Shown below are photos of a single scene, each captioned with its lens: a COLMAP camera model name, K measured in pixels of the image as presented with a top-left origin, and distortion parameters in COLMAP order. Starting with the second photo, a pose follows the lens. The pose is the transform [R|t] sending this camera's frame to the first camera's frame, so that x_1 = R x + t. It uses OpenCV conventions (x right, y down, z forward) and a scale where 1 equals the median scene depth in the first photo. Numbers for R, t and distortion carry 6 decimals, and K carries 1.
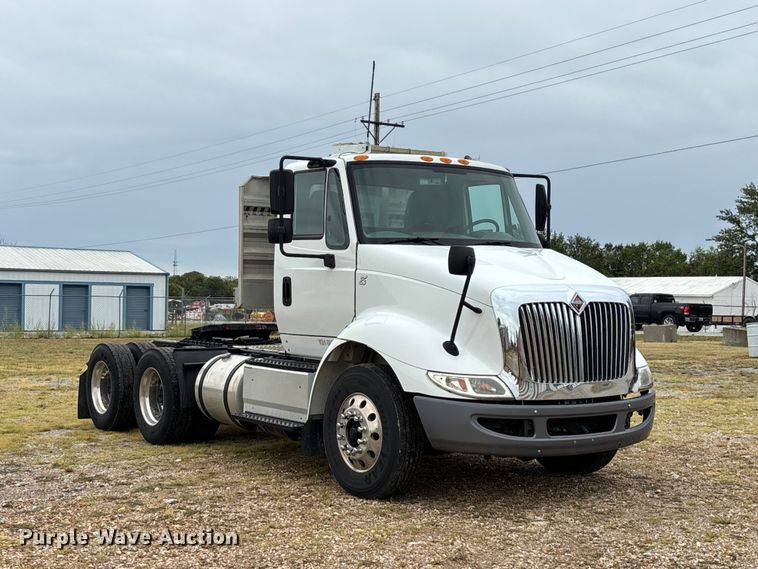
lens RADIAL K [[1096.6, 0, 379.0], [0, 1096.6, 284.5], [0, 0, 1]] dist [0.113078, -0.023758]
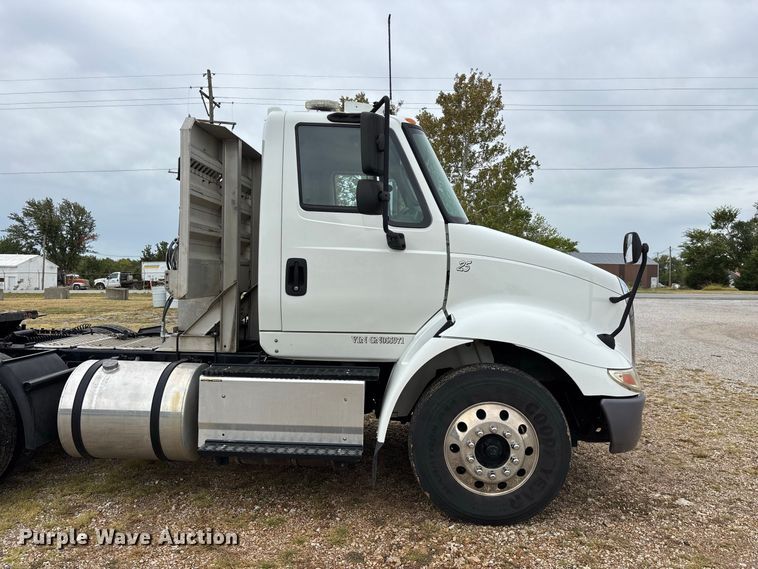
lens RADIAL K [[567.4, 0, 376.1], [0, 567.4, 284.1], [0, 0, 1]] dist [0.042495, -0.006669]
pose [[0.621351, -0.014832, 0.783392, -0.377796], [-0.017159, 0.999323, 0.032530, -0.002969], [-0.783344, -0.033654, 0.620677, 0.739471]]
